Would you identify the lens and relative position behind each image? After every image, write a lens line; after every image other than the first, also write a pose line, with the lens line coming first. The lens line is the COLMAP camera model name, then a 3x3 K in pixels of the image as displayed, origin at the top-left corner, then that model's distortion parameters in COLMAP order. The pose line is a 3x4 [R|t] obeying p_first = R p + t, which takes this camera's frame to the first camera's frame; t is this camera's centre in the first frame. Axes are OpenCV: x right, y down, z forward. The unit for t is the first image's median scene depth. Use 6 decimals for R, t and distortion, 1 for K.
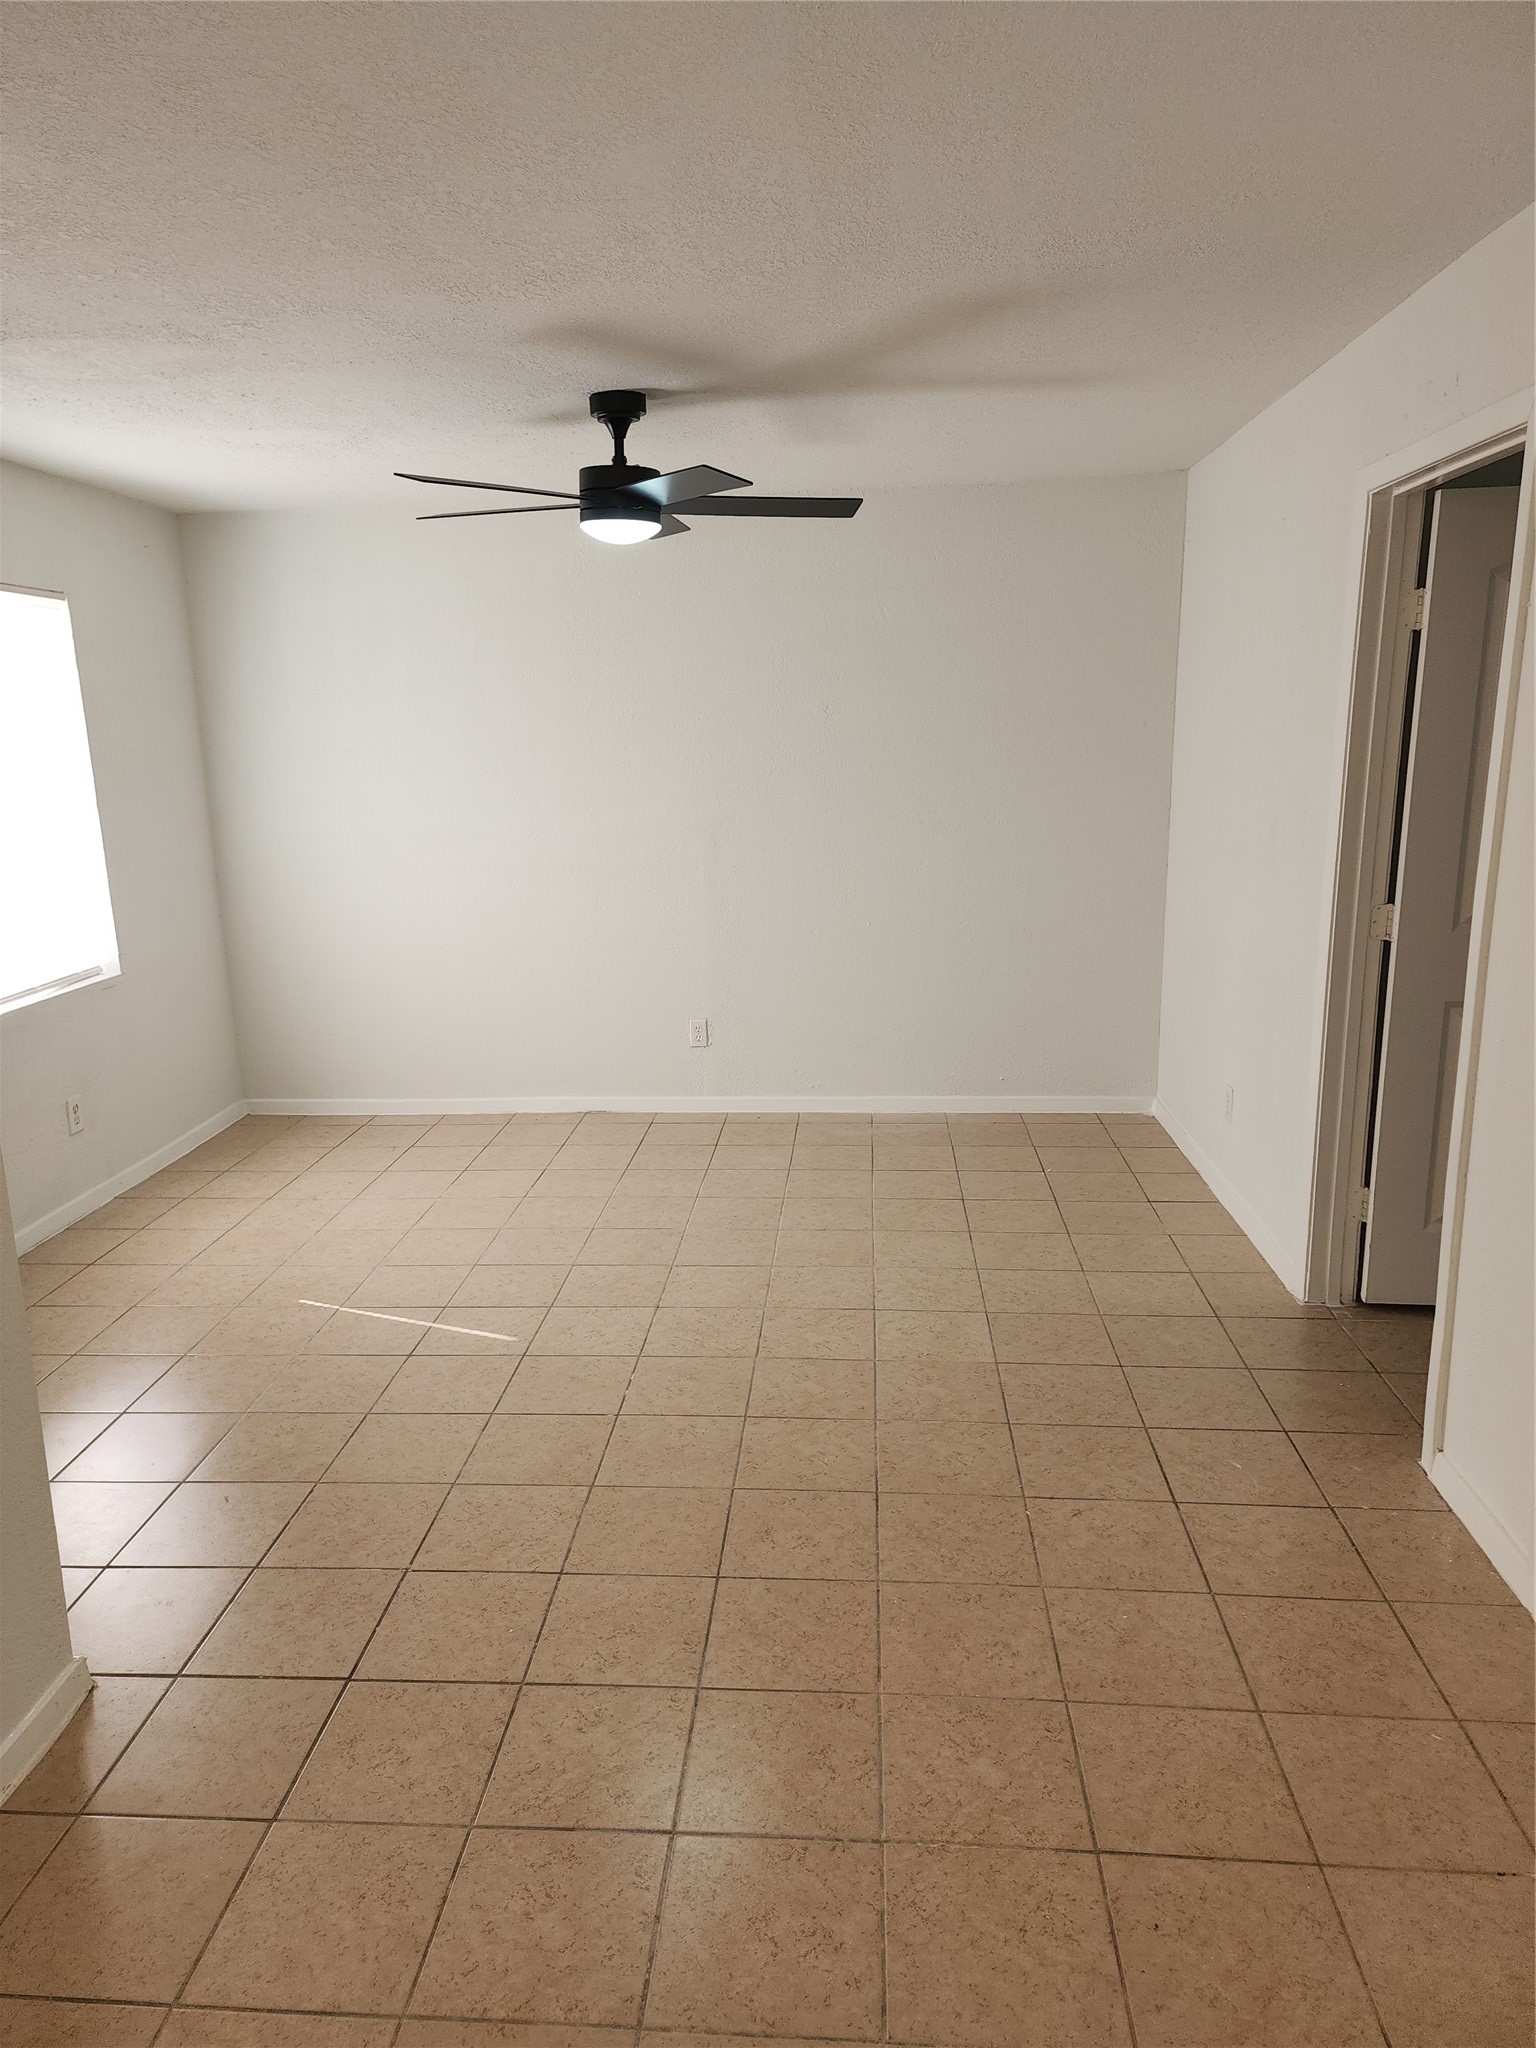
lens RADIAL K [[1327.5, 0, 746.0], [0, 1327.5, 1064.4], [0, 0, 1]] dist [0.054880, -0.046884]
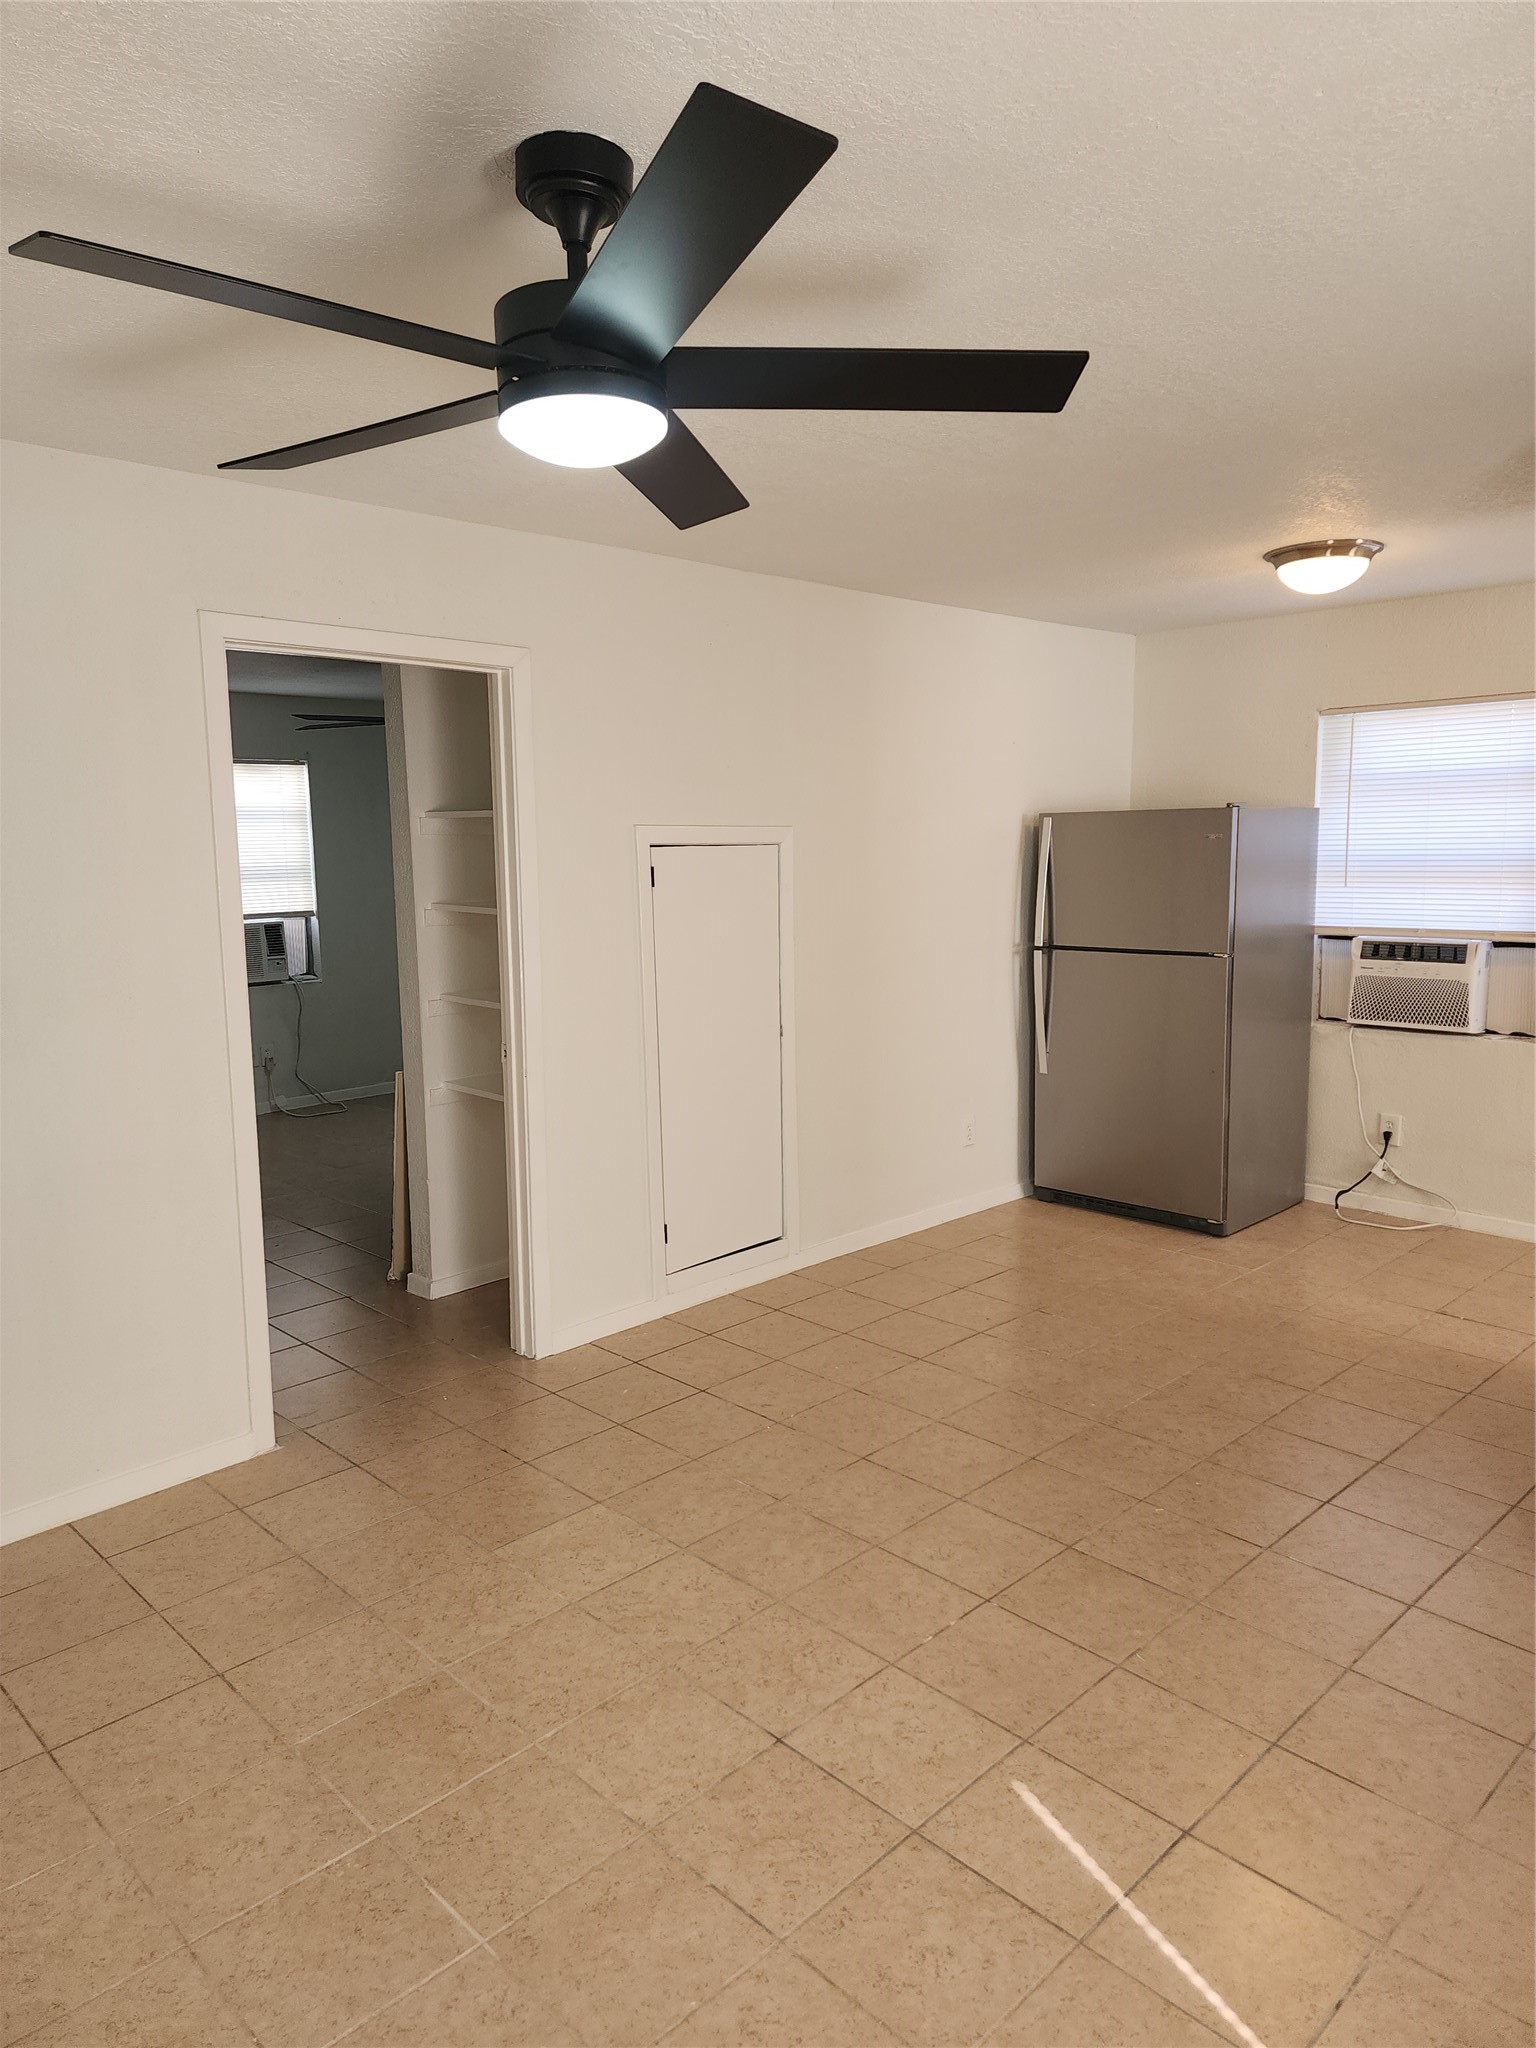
lens RADIAL K [[1367.0, 0, 751.9], [0, 1367.0, 1026.8], [0, 0, 1]] dist [0.075329, -0.056967]
pose [[-0.753089, -0.053748, 0.655720, -0.563892], [0.198055, 0.931906, 0.303851, -0.399852], [-0.627400, 0.358696, -0.691163, 1.615568]]
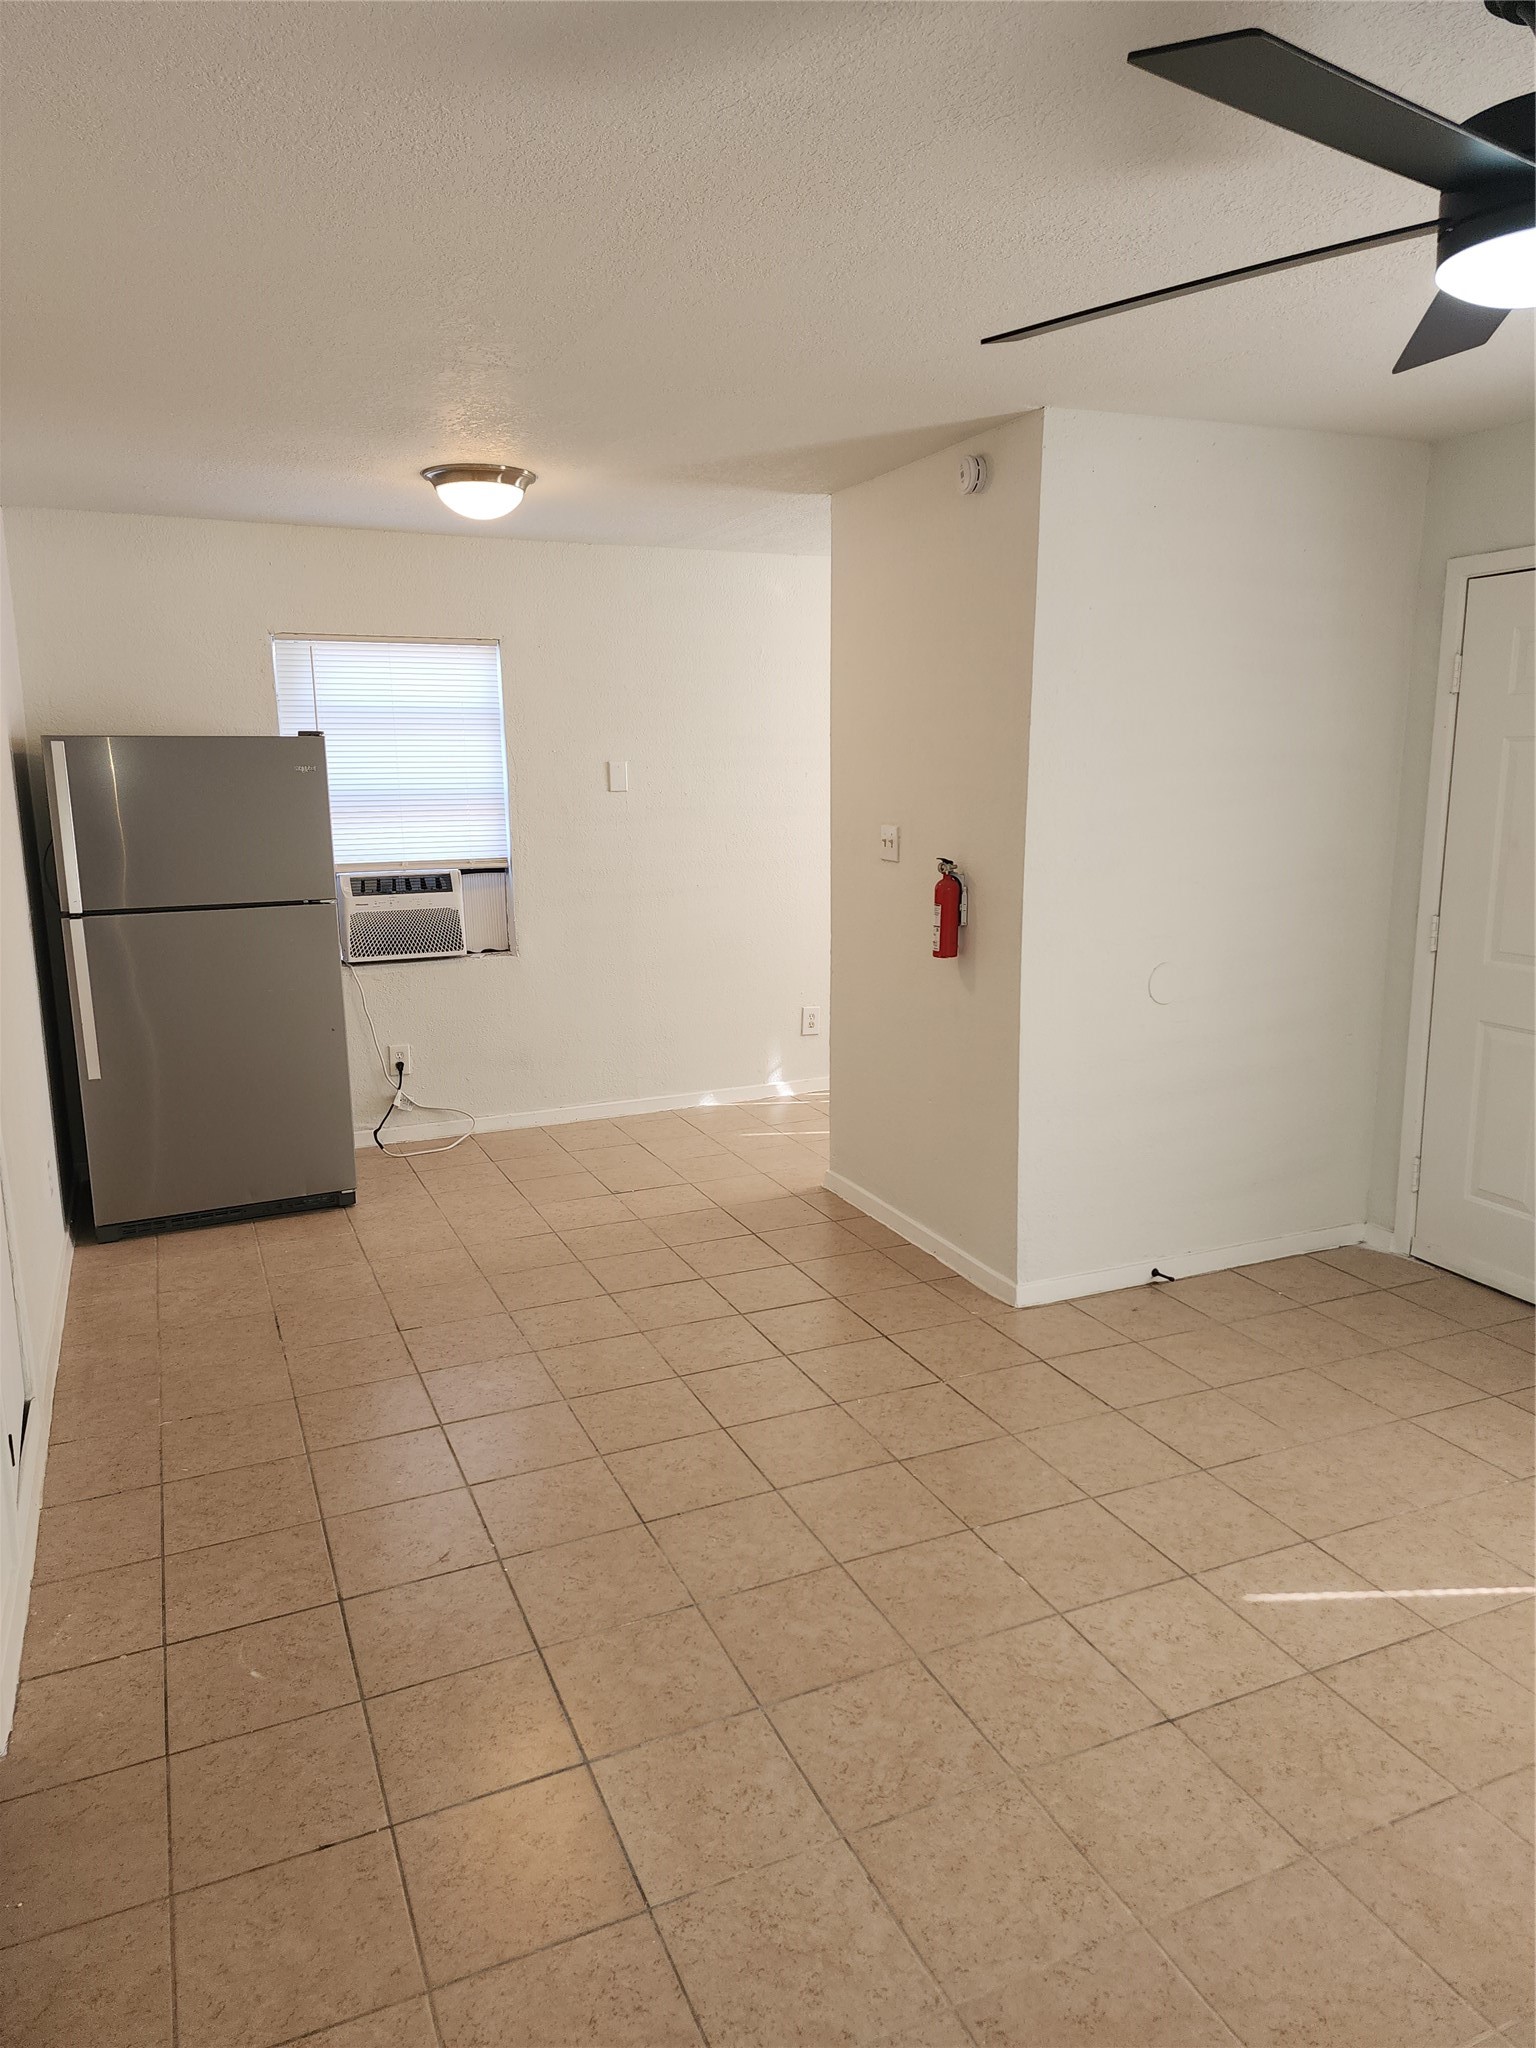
lens RADIAL K [[1367.0, 0, 751.9], [0, 1367.0, 1026.8], [0, 0, 1]] dist [0.075329, -0.056967]
pose [[-0.876825, 0.131705, -0.462419, 0.411174], [-0.084669, 0.904427, 0.418143, -0.408058], [0.473295, 0.405791, -0.781873, 1.532506]]
